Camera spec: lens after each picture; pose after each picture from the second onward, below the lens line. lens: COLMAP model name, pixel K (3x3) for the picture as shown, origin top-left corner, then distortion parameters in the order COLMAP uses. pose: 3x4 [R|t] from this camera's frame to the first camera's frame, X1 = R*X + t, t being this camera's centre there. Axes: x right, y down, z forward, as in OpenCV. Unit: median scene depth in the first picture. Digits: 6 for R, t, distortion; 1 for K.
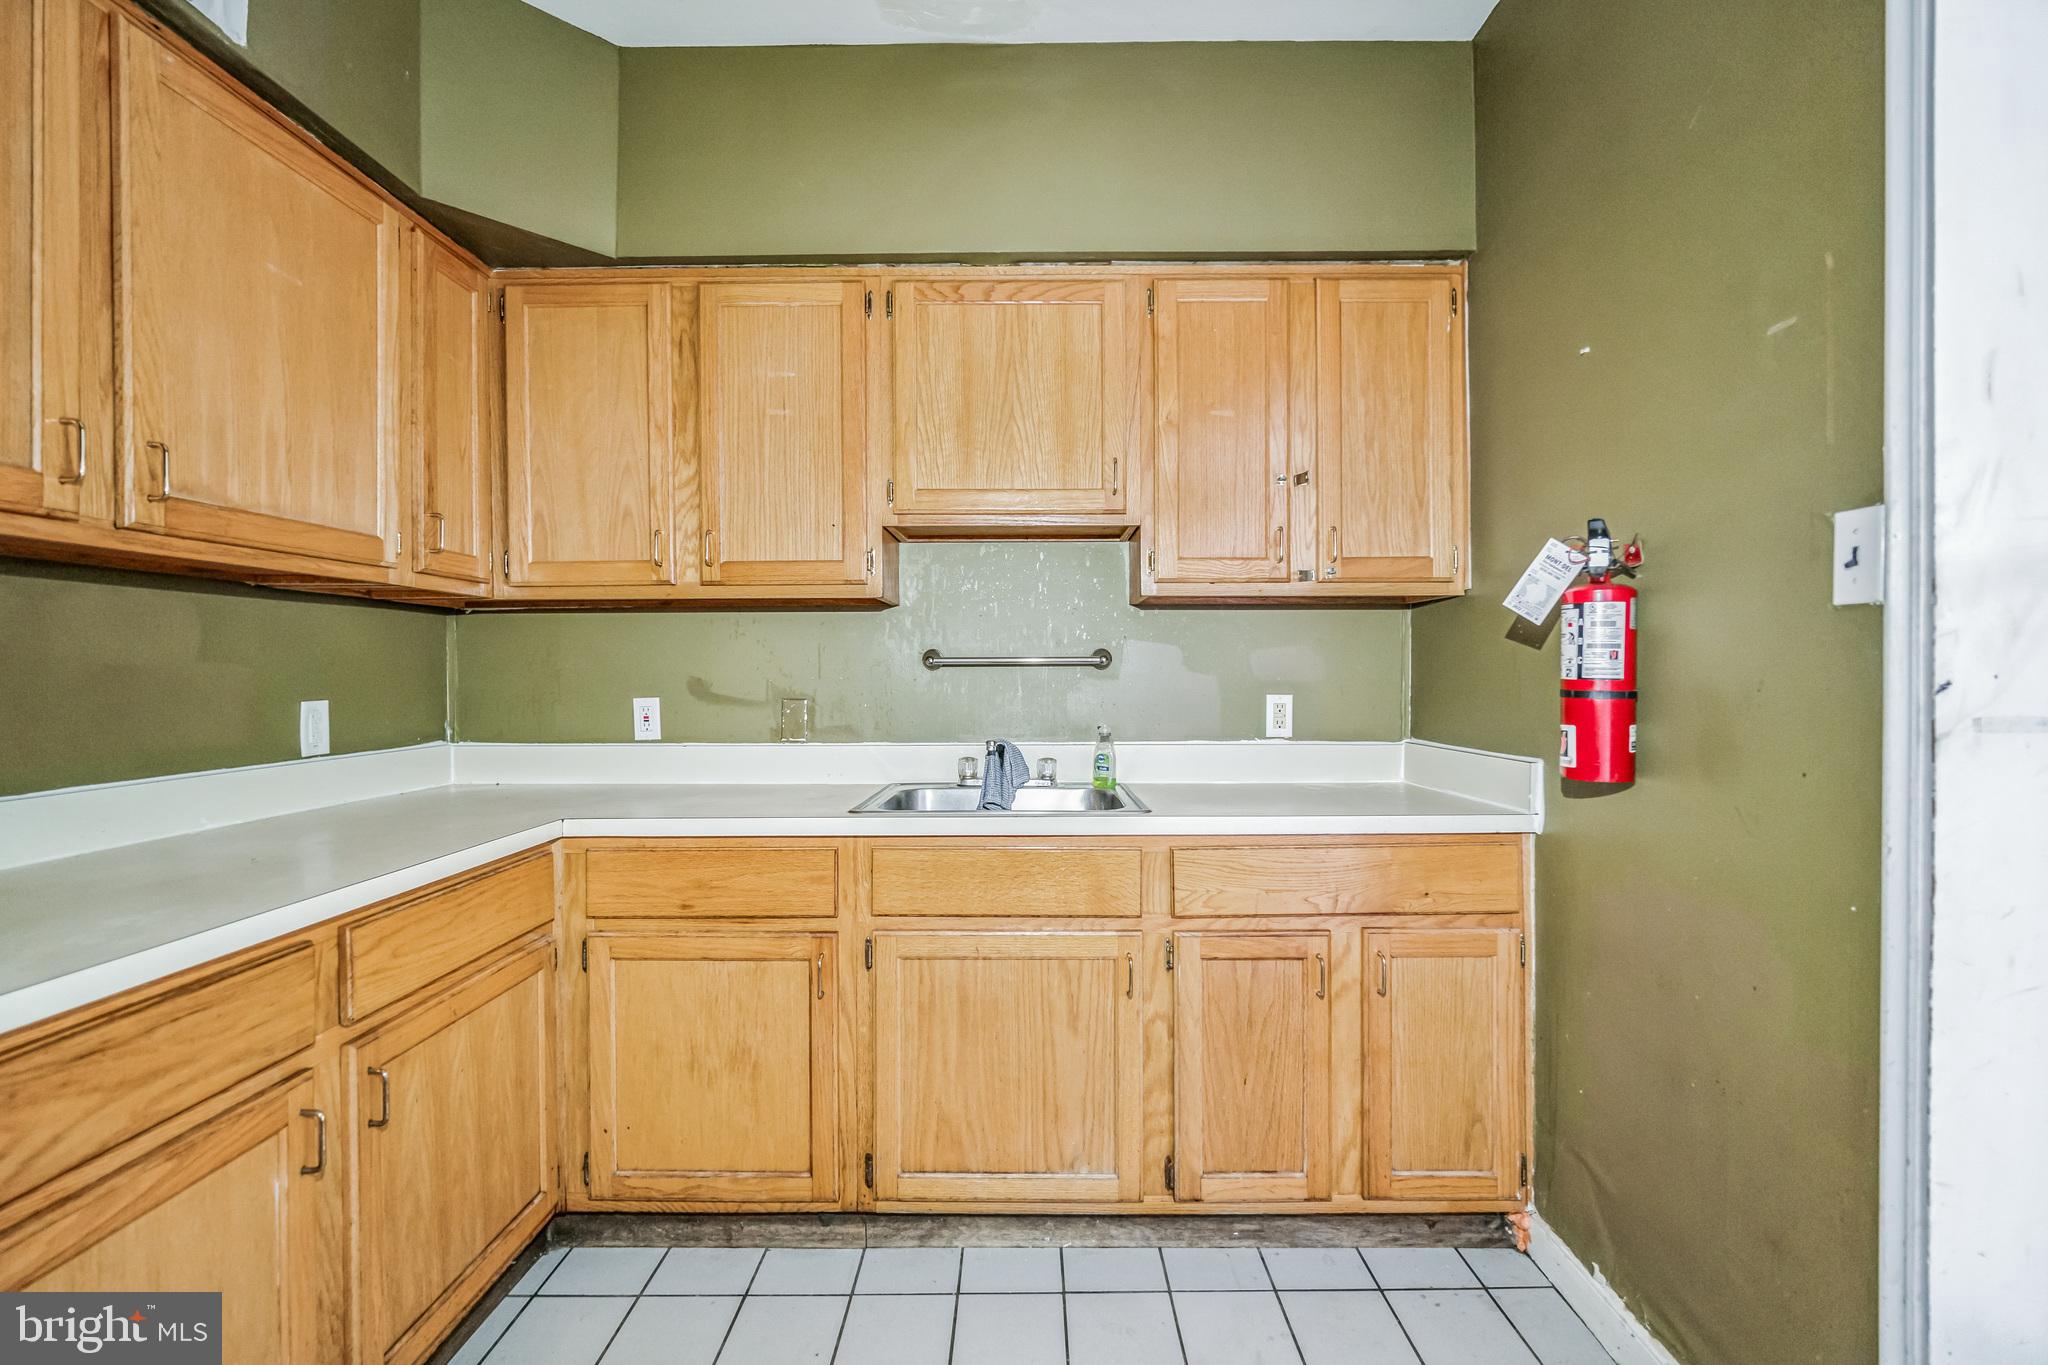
lens RADIAL K [[903.5, 0, 1032.7], [0, 903.5, 674.5], [0, 0, 1]] dist [-0.014290, -0.000020]
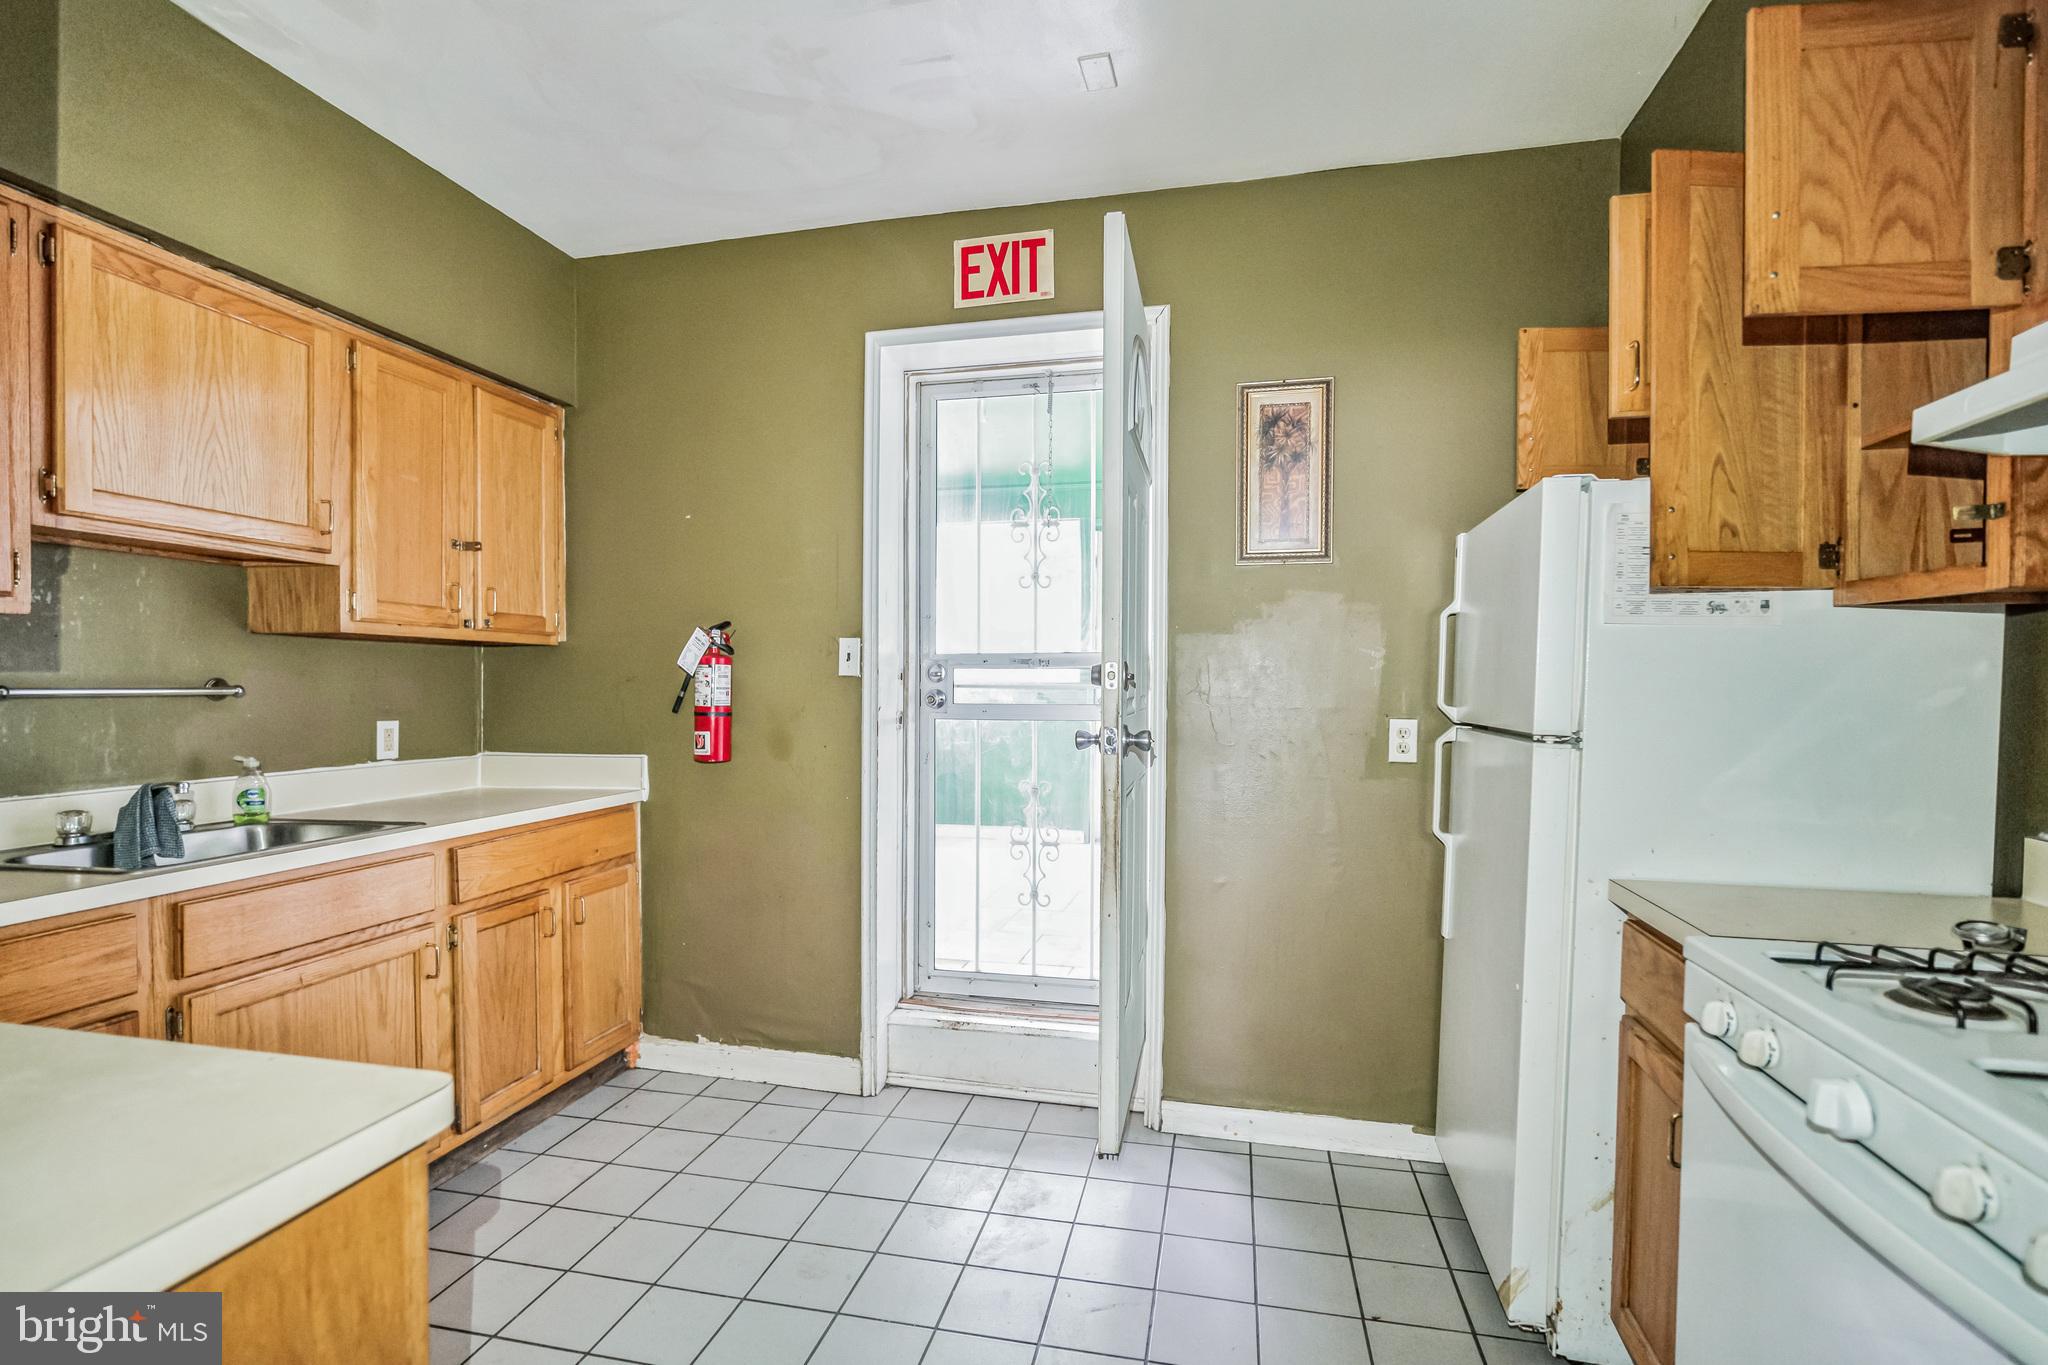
lens RADIAL K [[903.5, 0, 1032.7], [0, 903.5, 674.5], [0, 0, 1]] dist [-0.014290, -0.000020]
pose [[0.216117, 0.014620, 0.976258, -0.852238], [-0.002277, 0.999893, -0.014470, -0.027725], [-0.976365, 0.000905, 0.216127, -0.029738]]
